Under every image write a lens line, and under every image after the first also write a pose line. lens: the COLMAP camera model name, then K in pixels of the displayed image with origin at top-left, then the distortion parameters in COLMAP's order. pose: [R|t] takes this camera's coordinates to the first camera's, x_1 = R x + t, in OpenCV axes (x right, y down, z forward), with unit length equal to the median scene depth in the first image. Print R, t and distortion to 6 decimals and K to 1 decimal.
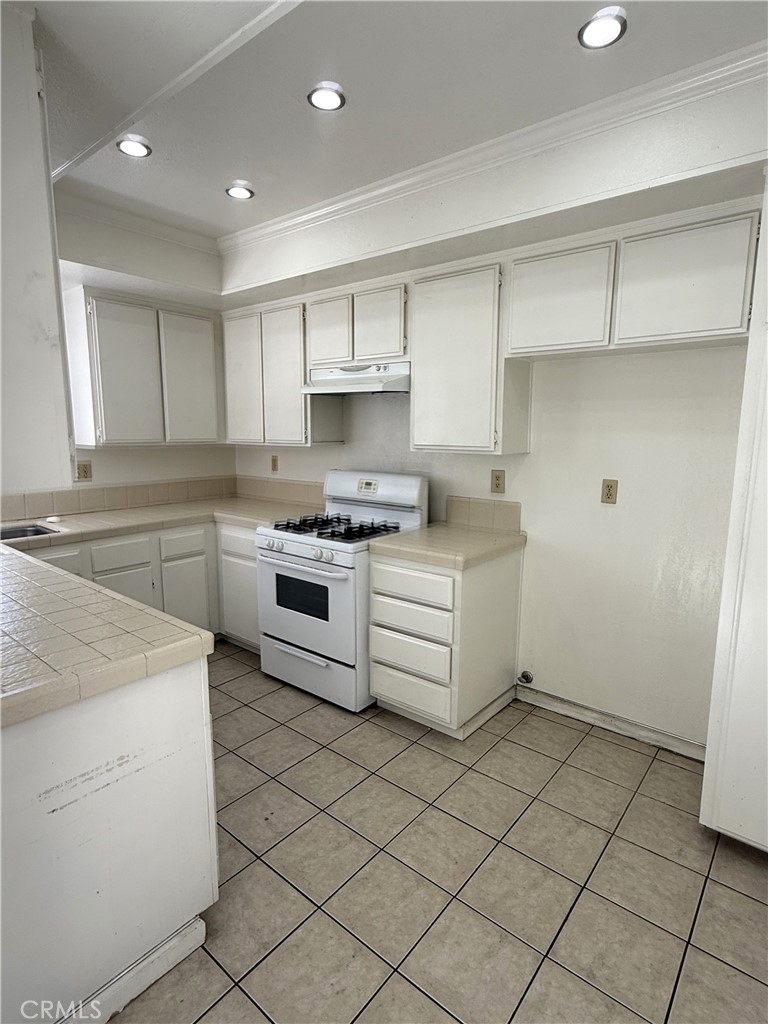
lens RADIAL K [[539.5, 0, 384.2], [0, 539.5, 512.8], [0, 0, 1]] dist [-0.004609, 0.002045]
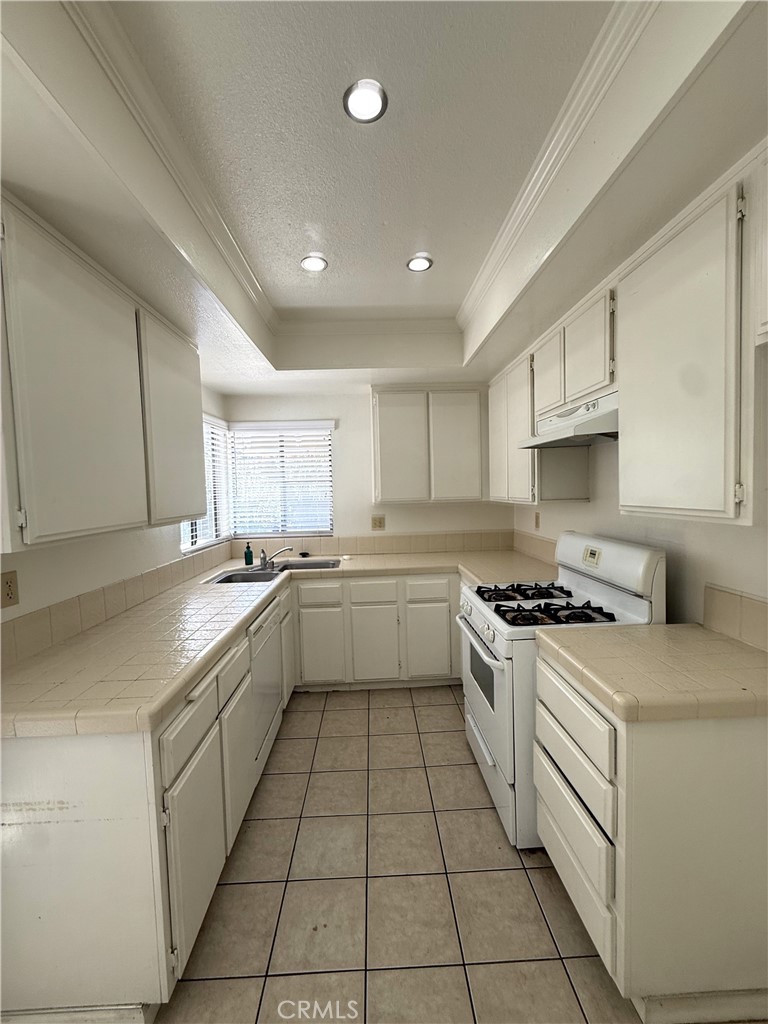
lens RADIAL K [[412.0, 0, 382.7], [0, 412.0, 512.0], [0, 0, 1]] dist [0.001890, -0.000176]
pose [[0.659468, 0.017410, -0.751531, 0.227963], [-0.085135, 0.995029, -0.051655, -0.055937], [0.746896, 0.098047, 0.657672, 0.369212]]
